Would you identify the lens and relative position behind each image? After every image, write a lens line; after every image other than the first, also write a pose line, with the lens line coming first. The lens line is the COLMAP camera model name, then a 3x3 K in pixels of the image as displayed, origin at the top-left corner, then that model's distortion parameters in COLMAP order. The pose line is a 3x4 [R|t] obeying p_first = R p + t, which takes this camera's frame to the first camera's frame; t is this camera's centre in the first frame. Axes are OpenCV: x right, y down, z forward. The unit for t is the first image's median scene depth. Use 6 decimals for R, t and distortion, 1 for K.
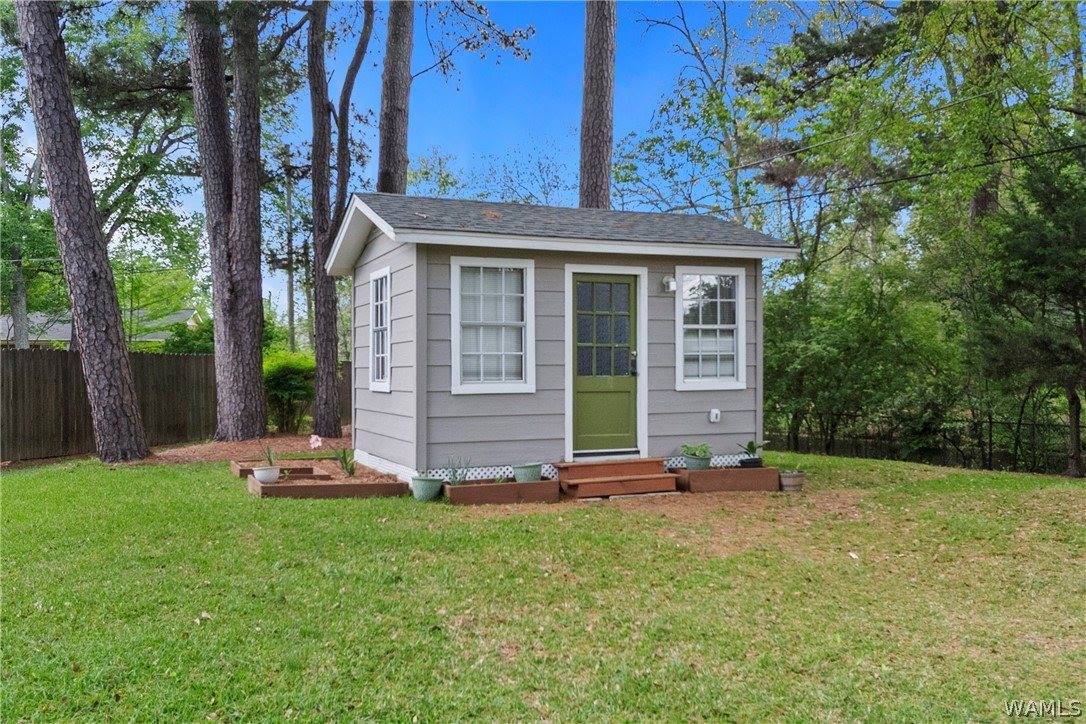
lens RADIAL K [[890.9, 0, 539.1], [0, 890.9, 363.3], [0, 0, 1]] dist [0.001853, -0.006062]
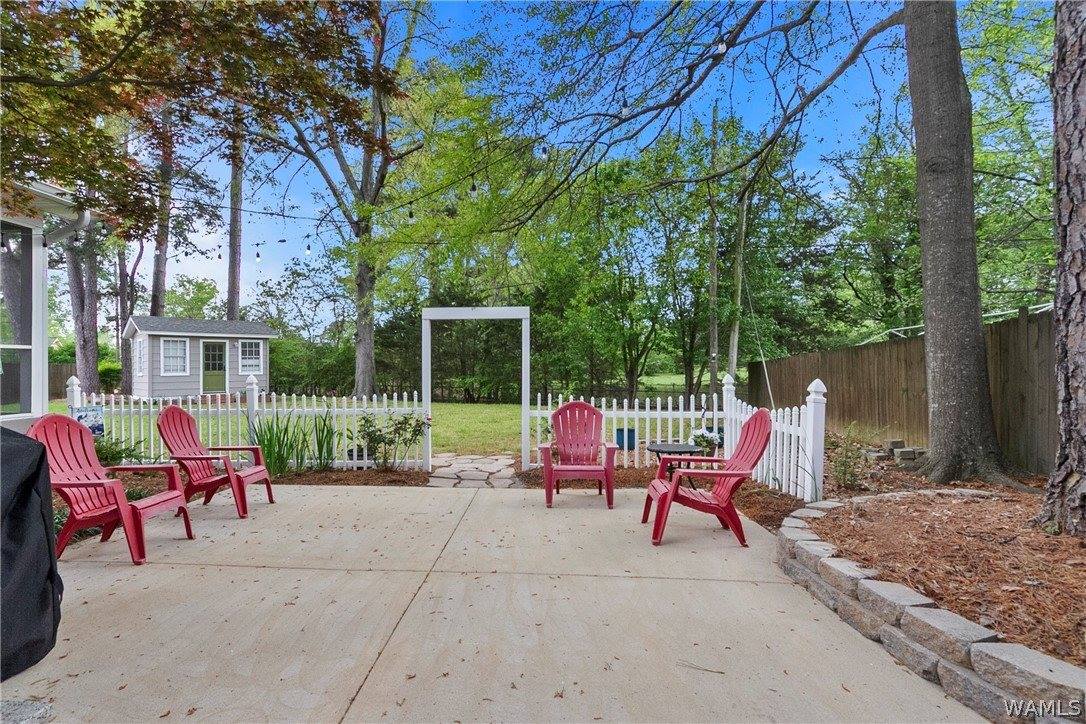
lens RADIAL K [[495.8, 0, 489.8], [0, 495.8, 372.3], [0, 0, 1]] dist [-0.002589, -0.000070]
pose [[0.935750, -0.004939, 0.352629, 0.398150], [0.001316, 0.999944, 0.010512, 0.001169], [-0.352661, -0.009373, 0.935704, -1.209087]]
